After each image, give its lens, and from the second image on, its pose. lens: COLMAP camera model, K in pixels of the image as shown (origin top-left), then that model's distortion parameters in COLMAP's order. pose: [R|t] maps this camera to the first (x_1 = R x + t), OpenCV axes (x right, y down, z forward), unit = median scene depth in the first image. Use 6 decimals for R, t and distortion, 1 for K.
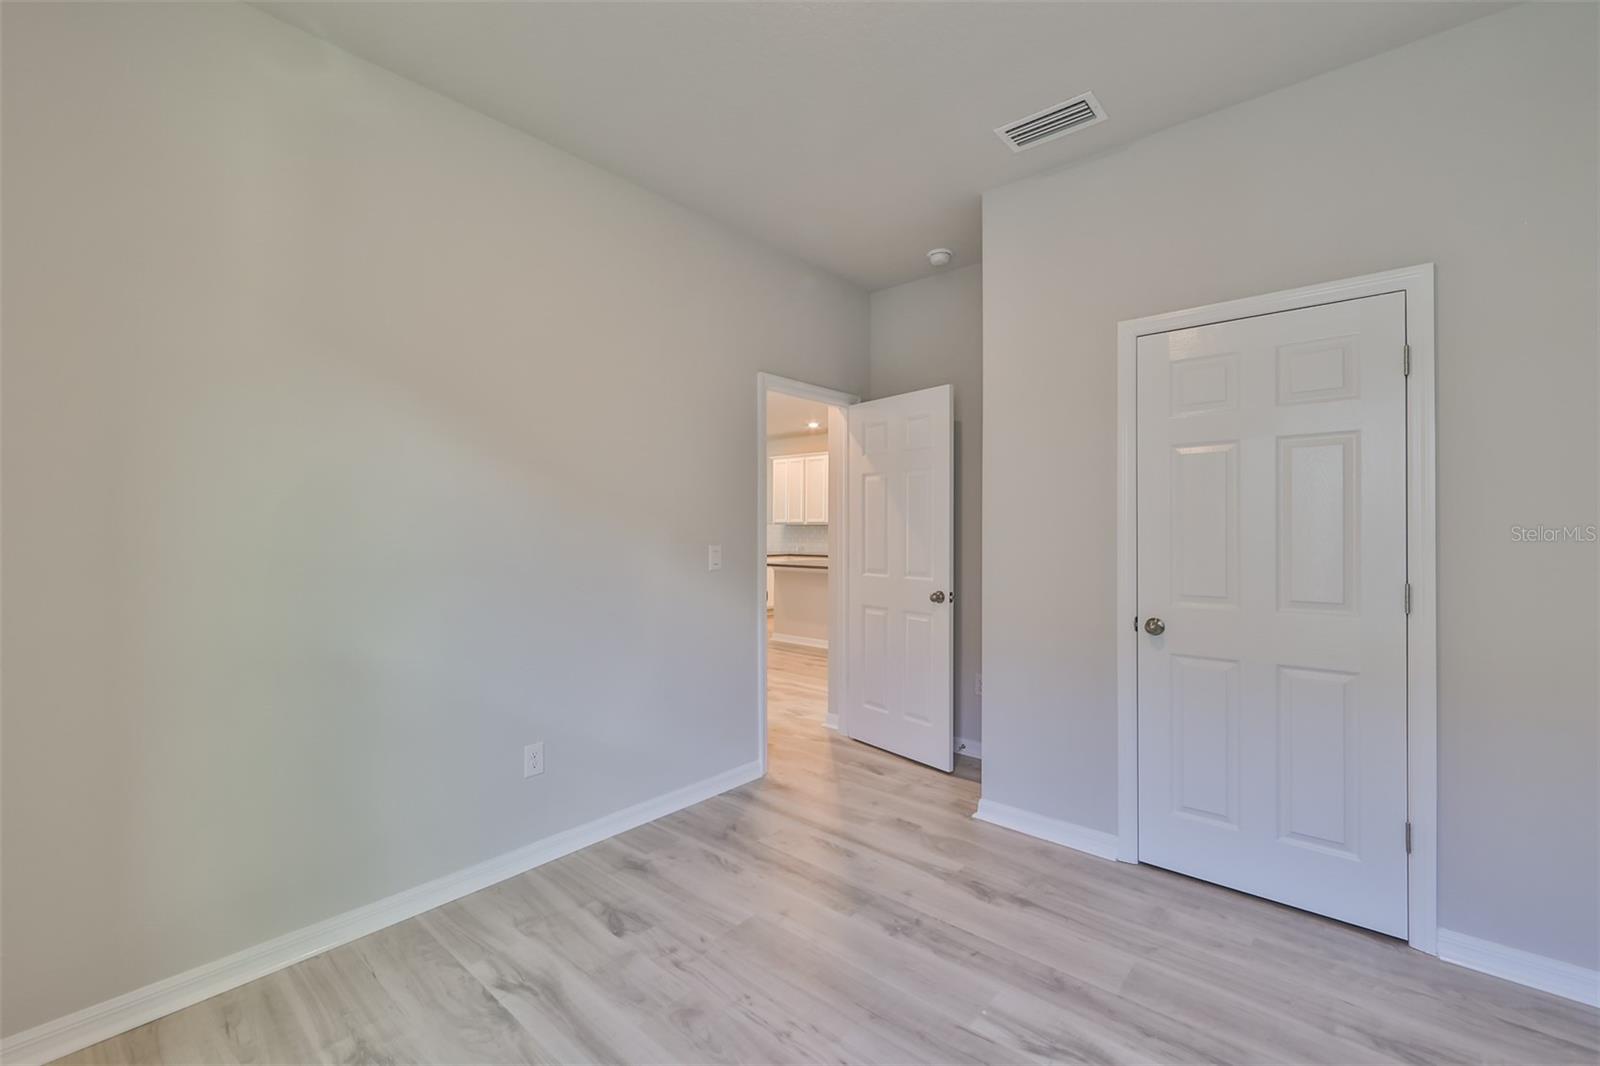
lens RADIAL K [[684.4, 0, 790.4], [0, 684.4, 537.6], [0, 0, 1]] dist [0.004220, -0.000088]
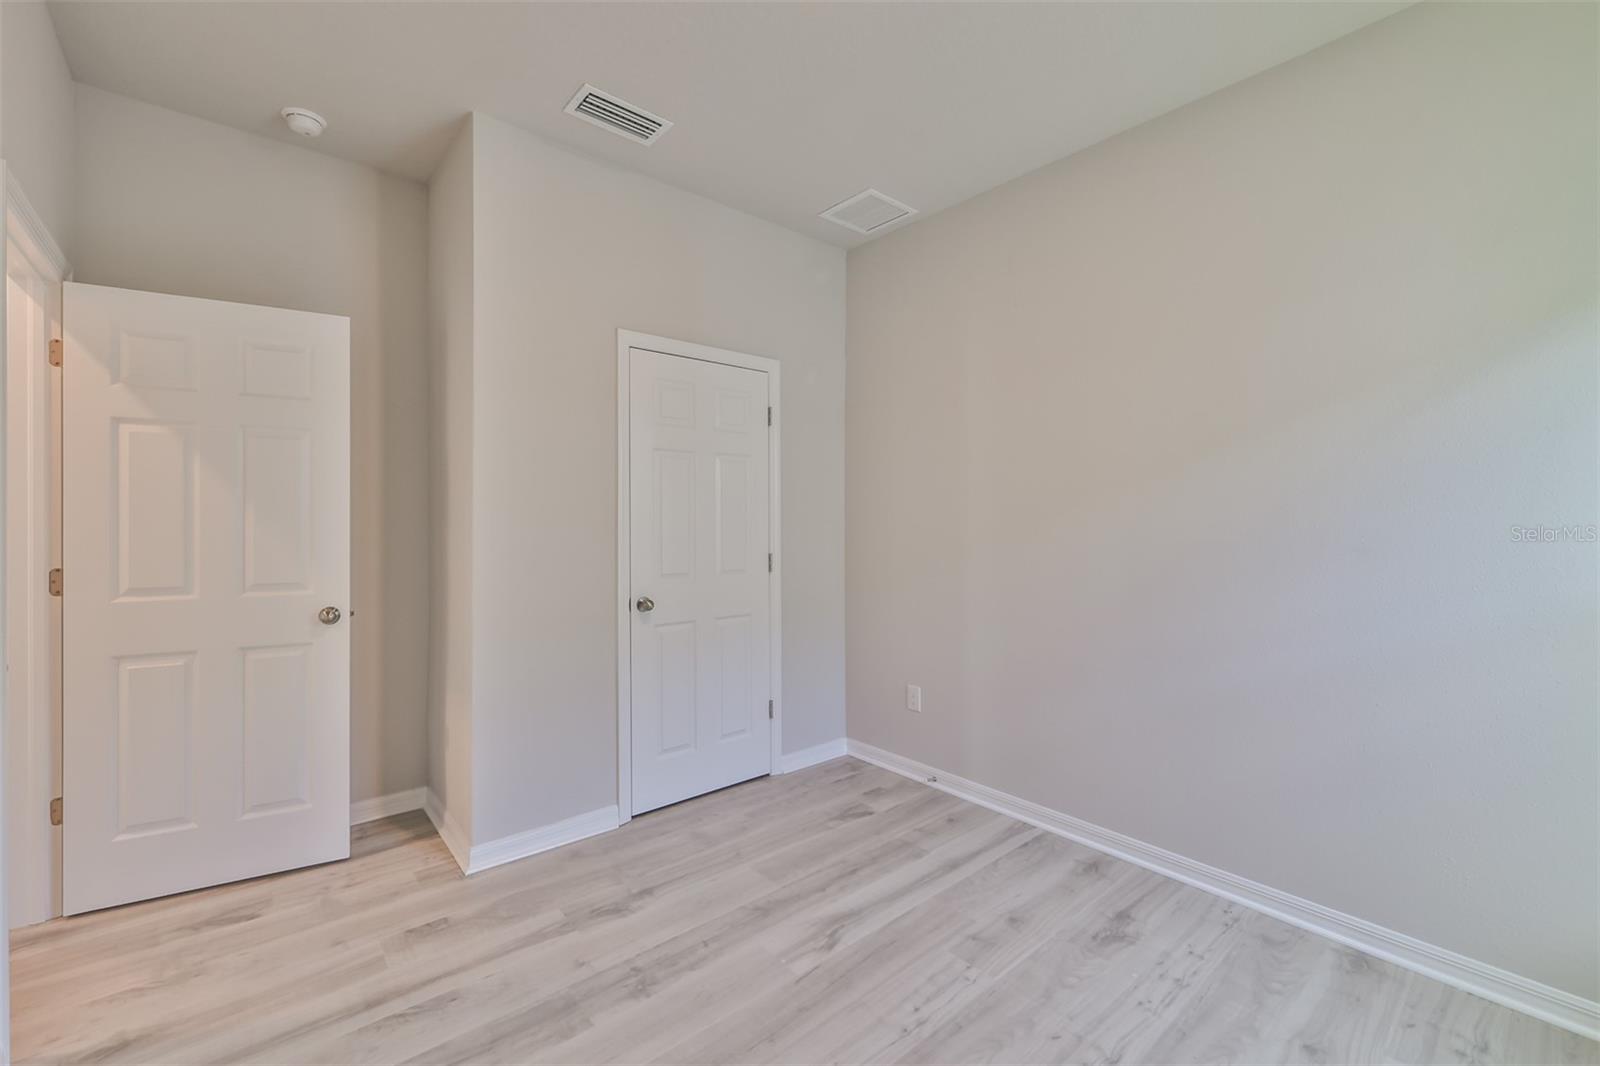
lens RADIAL K [[684.4, 0, 787.9], [0, 684.4, 528.4], [0, 0, 1]] dist [0.004220, -0.000088]
pose [[0.126617, -0.009259, 0.991909, -0.623171], [0.010892, 0.999909, 0.007943, -0.004494], [-0.991892, 0.009798, 0.126706, 0.665700]]
